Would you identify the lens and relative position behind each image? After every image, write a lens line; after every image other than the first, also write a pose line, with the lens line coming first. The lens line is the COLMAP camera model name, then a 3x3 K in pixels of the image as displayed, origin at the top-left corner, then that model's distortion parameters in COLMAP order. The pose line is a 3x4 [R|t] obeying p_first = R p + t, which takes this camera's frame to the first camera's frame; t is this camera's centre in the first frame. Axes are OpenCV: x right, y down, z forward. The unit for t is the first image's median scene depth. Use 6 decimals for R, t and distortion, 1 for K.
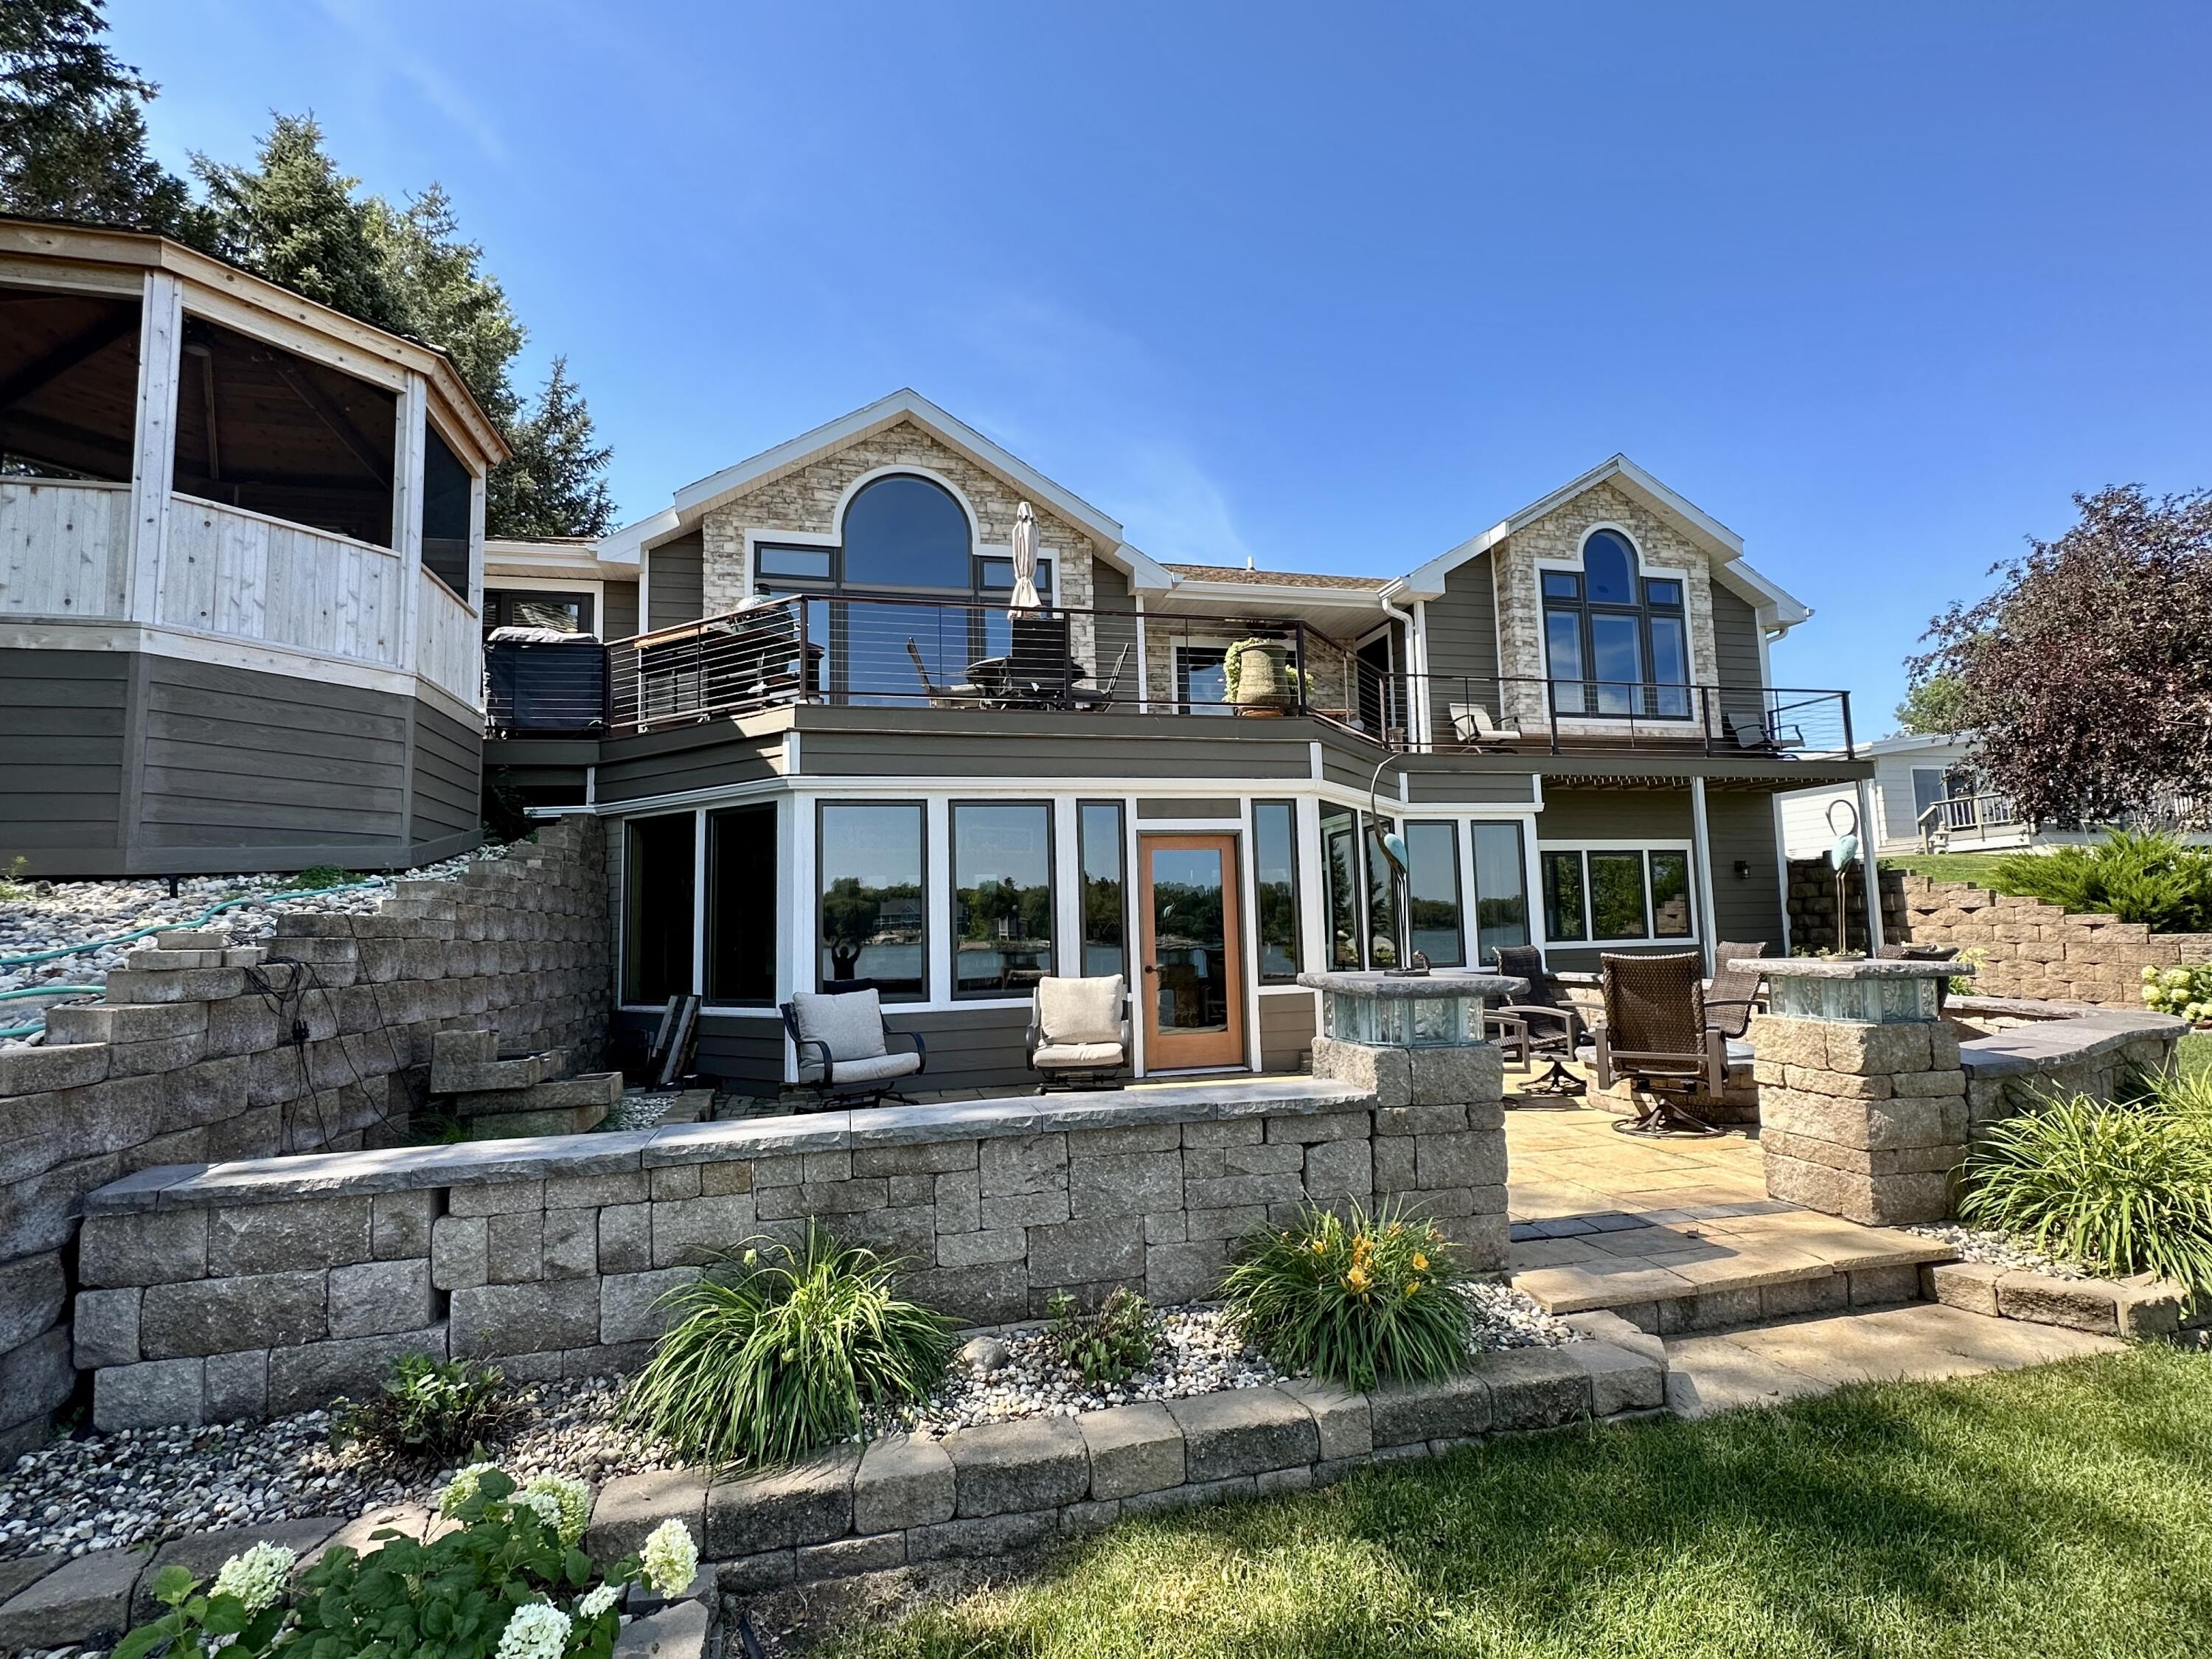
lens RADIAL K [[1049.9, 0, 1100.5], [0, 1049.9, 817.8], [0, 0, 1]] dist [-0.001989, 0.000004]
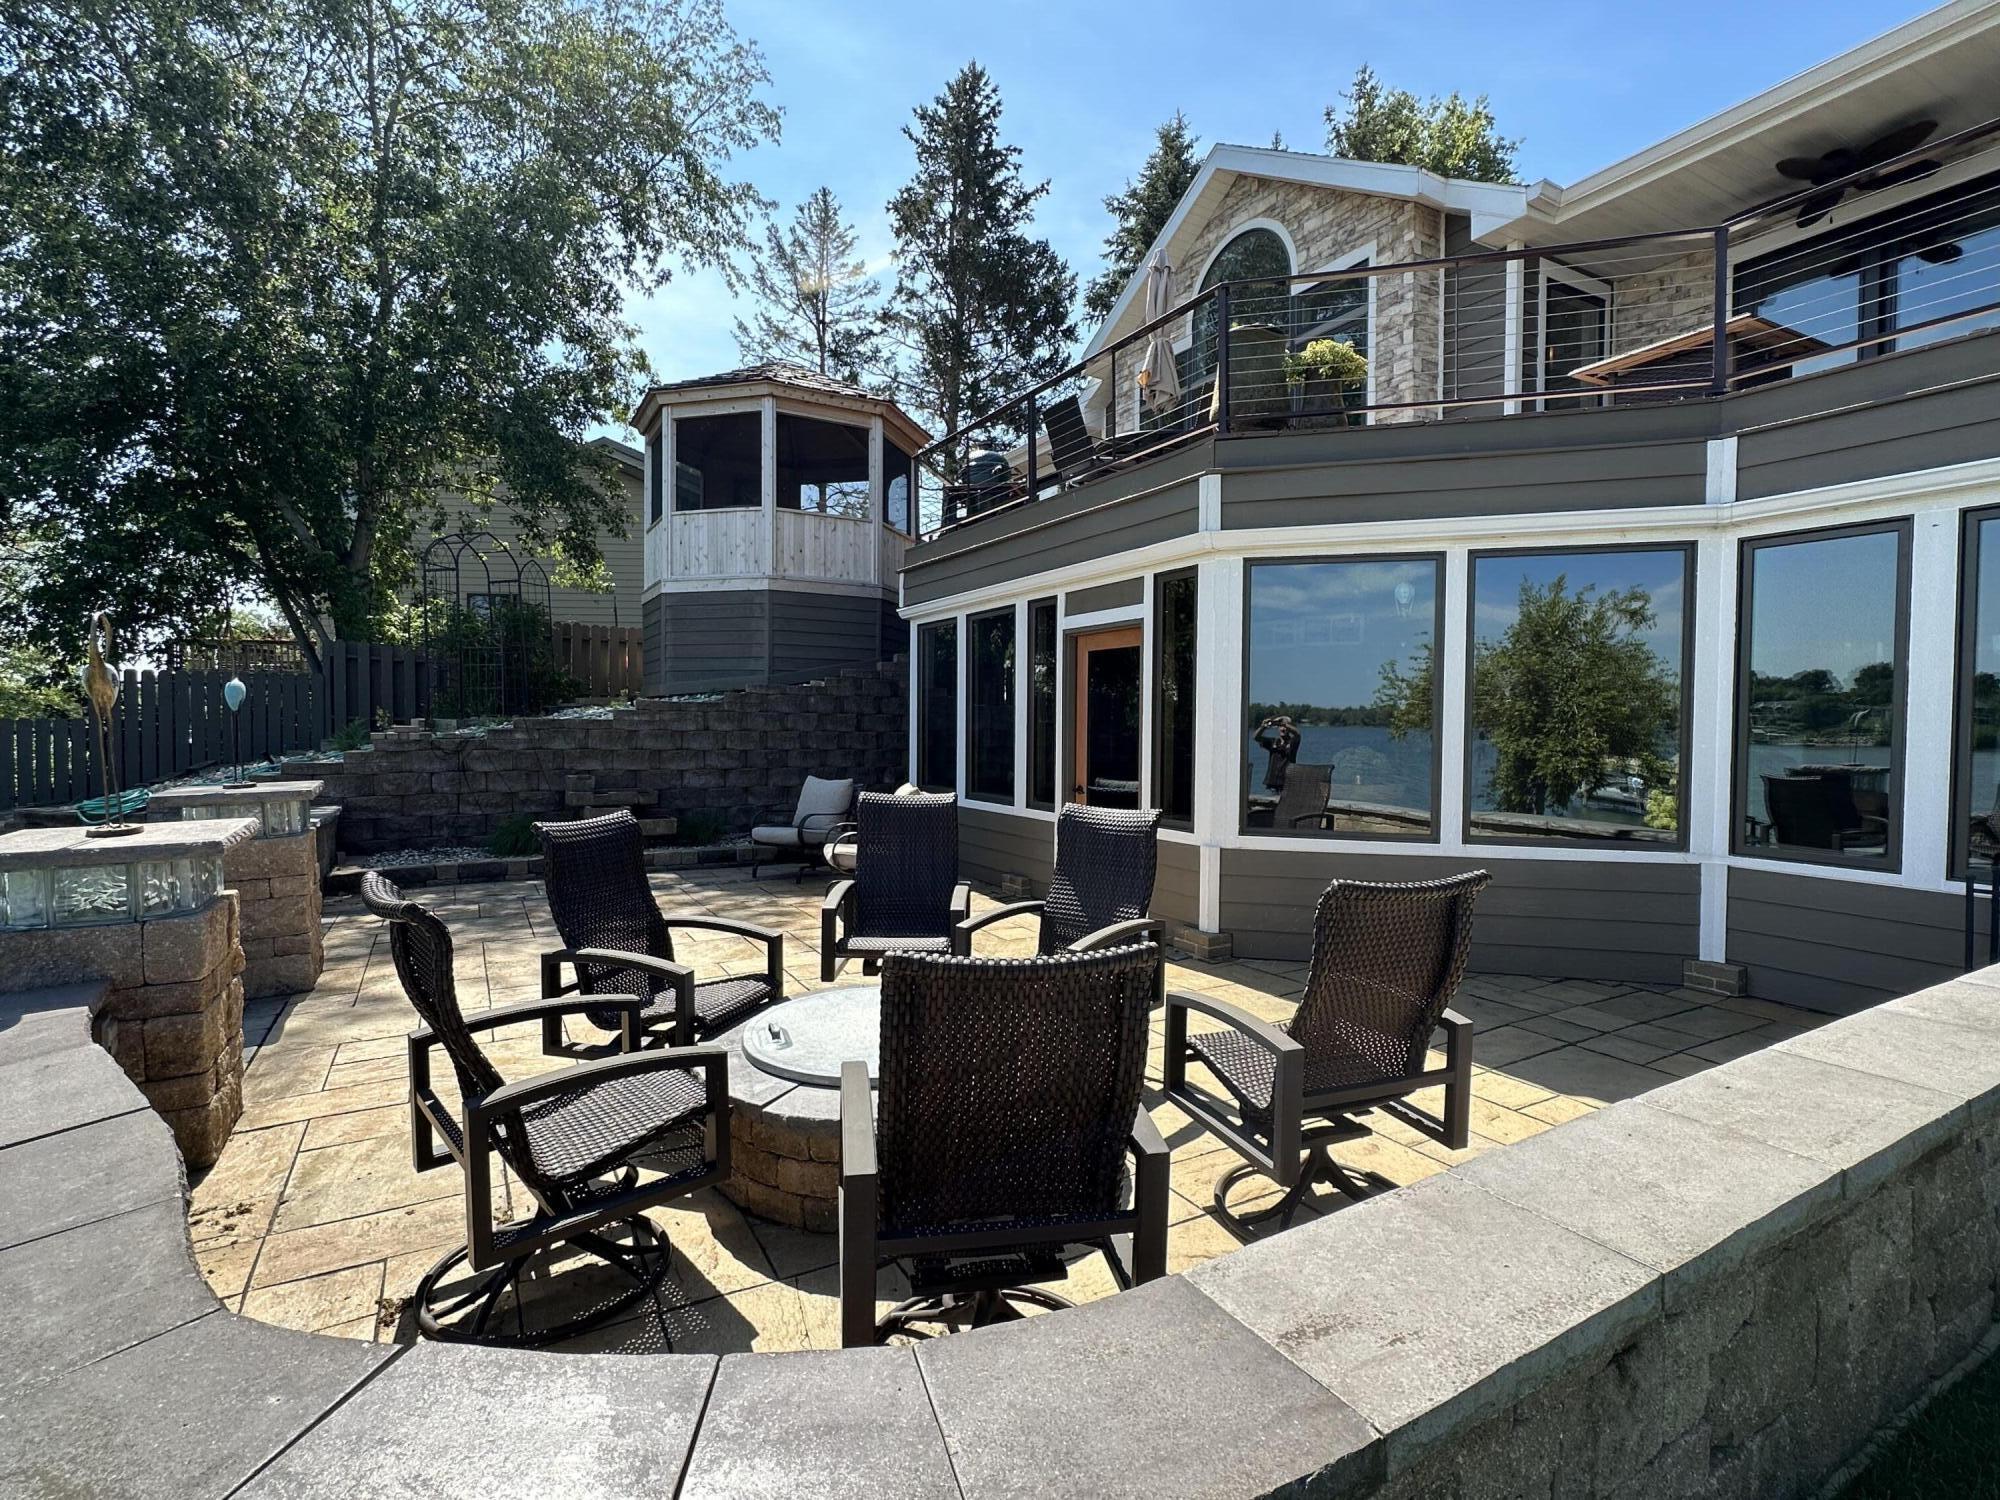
lens RADIAL K [[949.3, 0, 995.0], [0, 949.3, 739.4], [0, 0, 1]] dist [-0.001989, 0.000004]
pose [[0.272175, 0.047071, -0.961096, 0.515339], [0.086608, 0.993551, 0.073188, 0.026068], [0.958342, -0.103158, 0.266343, 0.477893]]
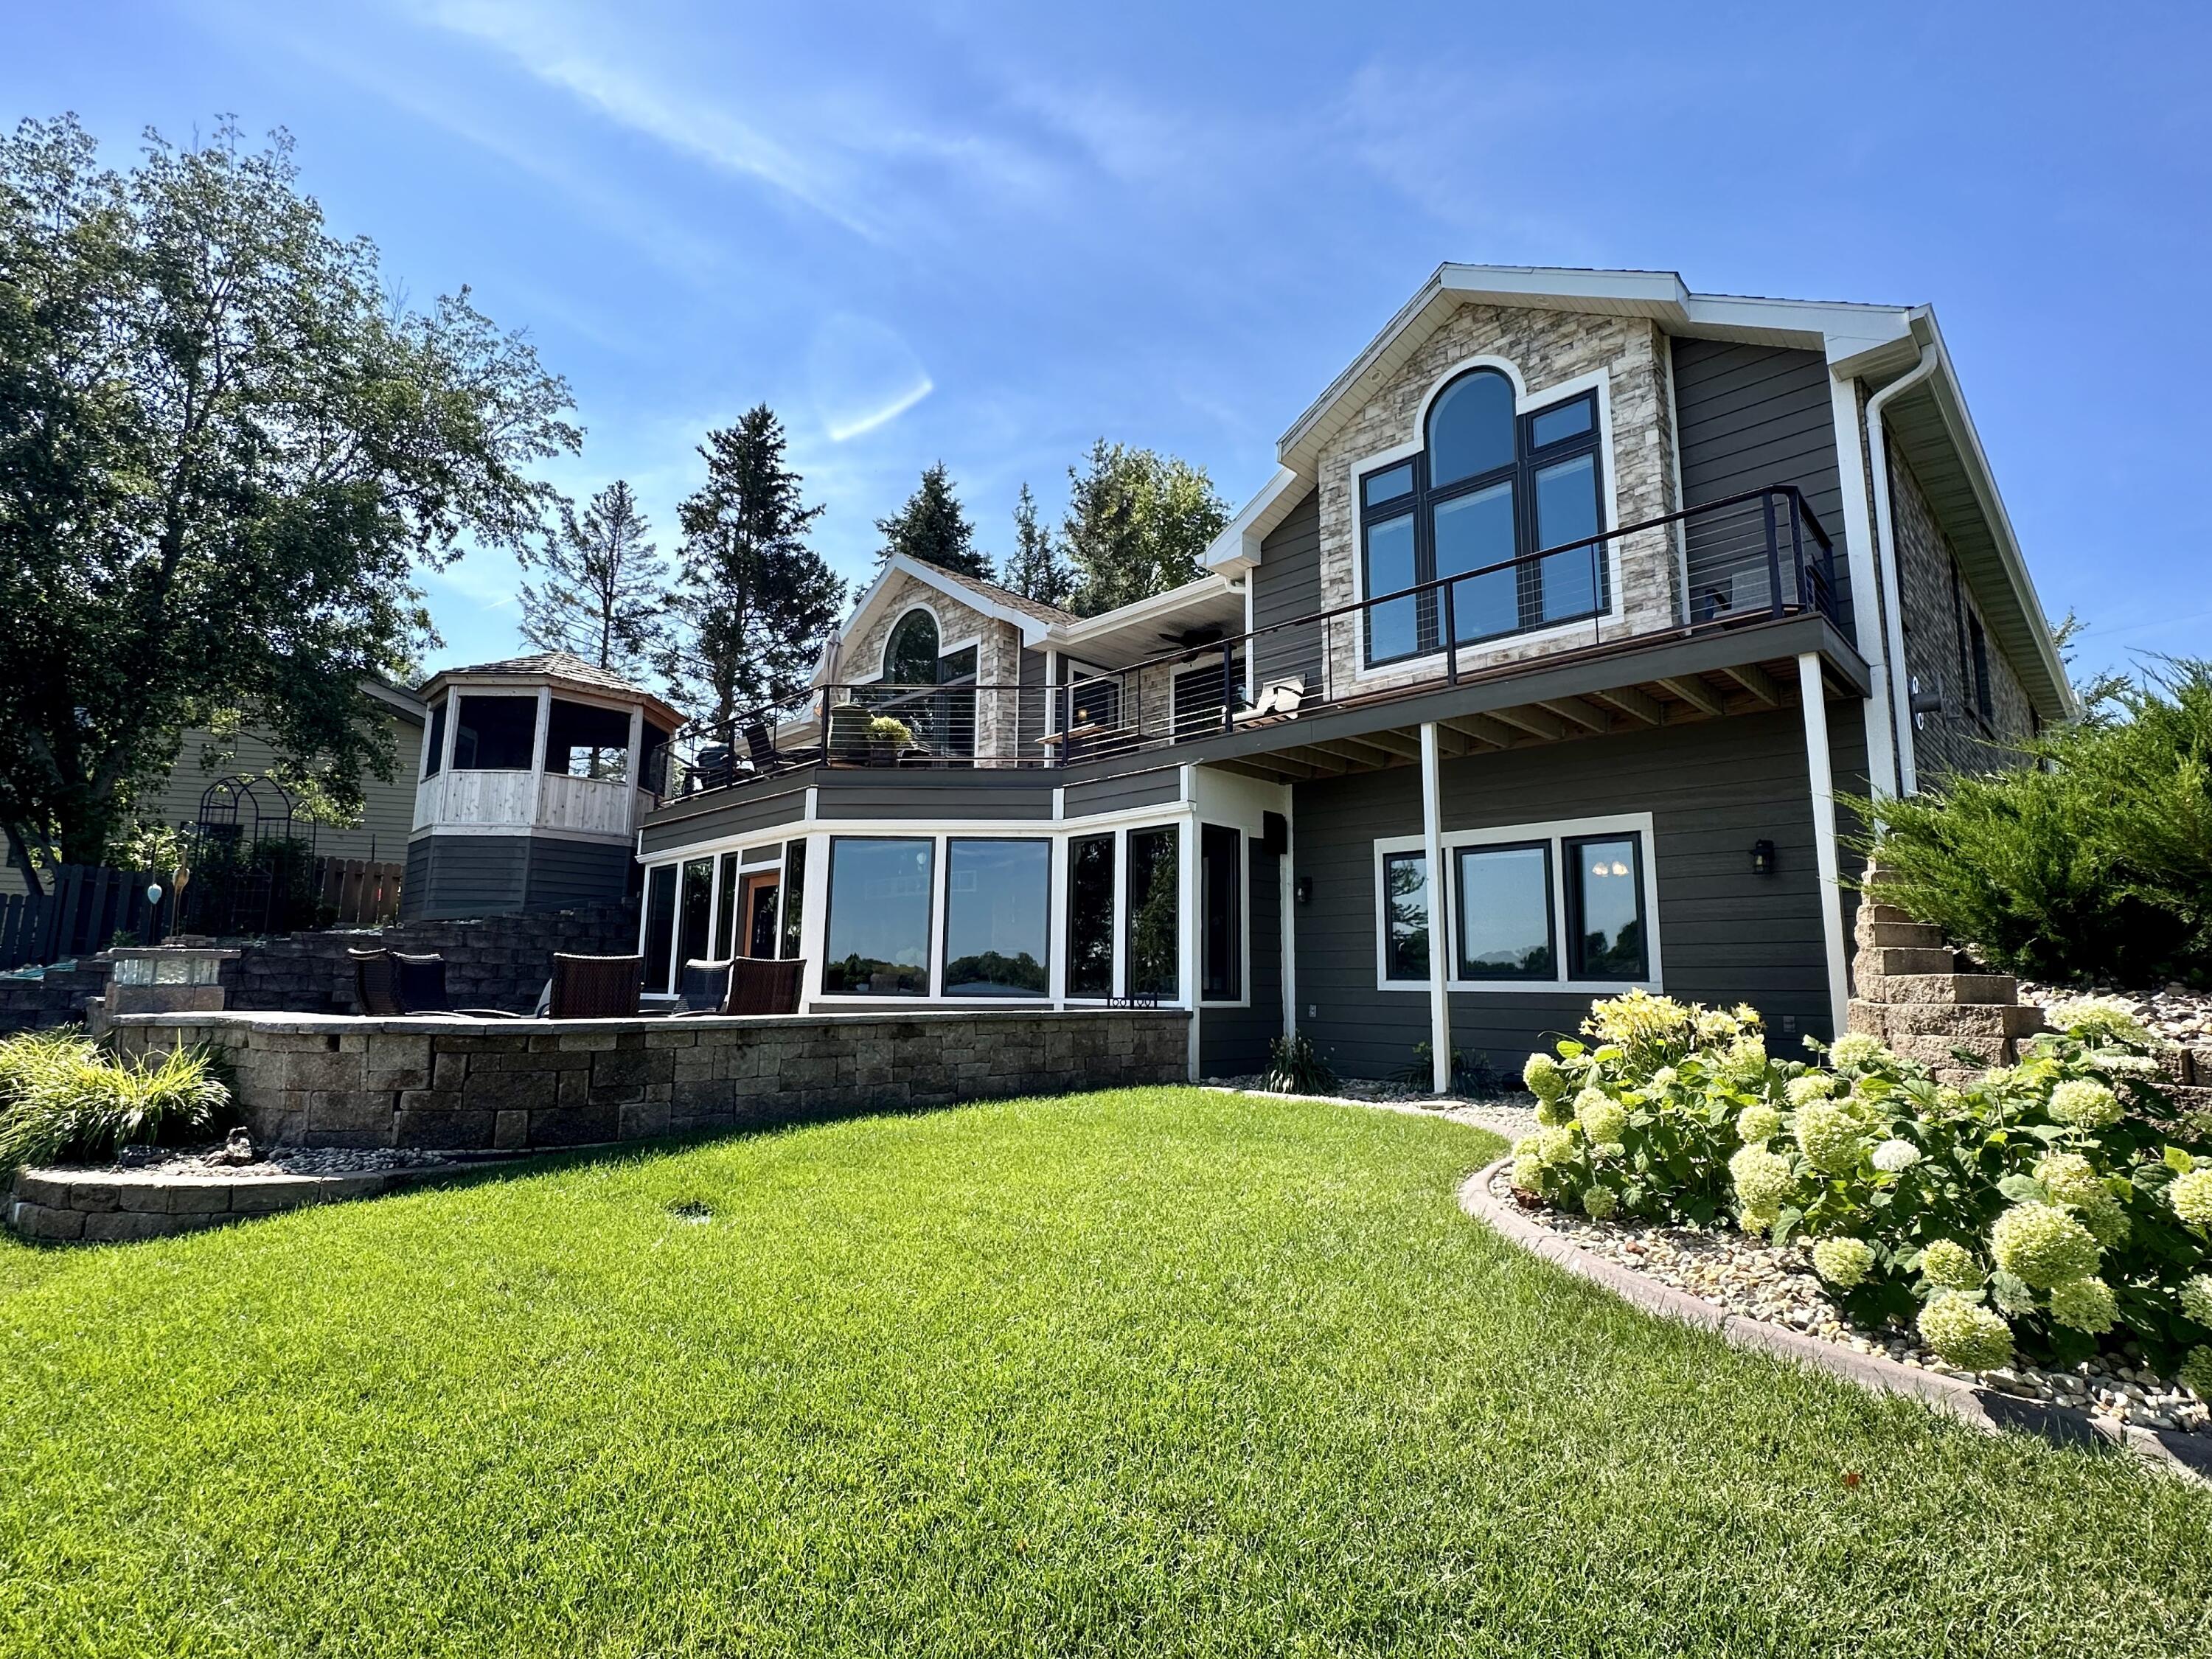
lens RADIAL K [[1049.9, 0, 1100.5], [0, 1049.9, 817.8], [0, 0, 1]] dist [-0.001989, 0.000004]
pose [[0.516747, -0.107230, -0.849396, 0.936332], [0.064629, 0.994180, -0.086189, 0.056714], [0.853695, -0.010358, 0.520670, 0.458109]]
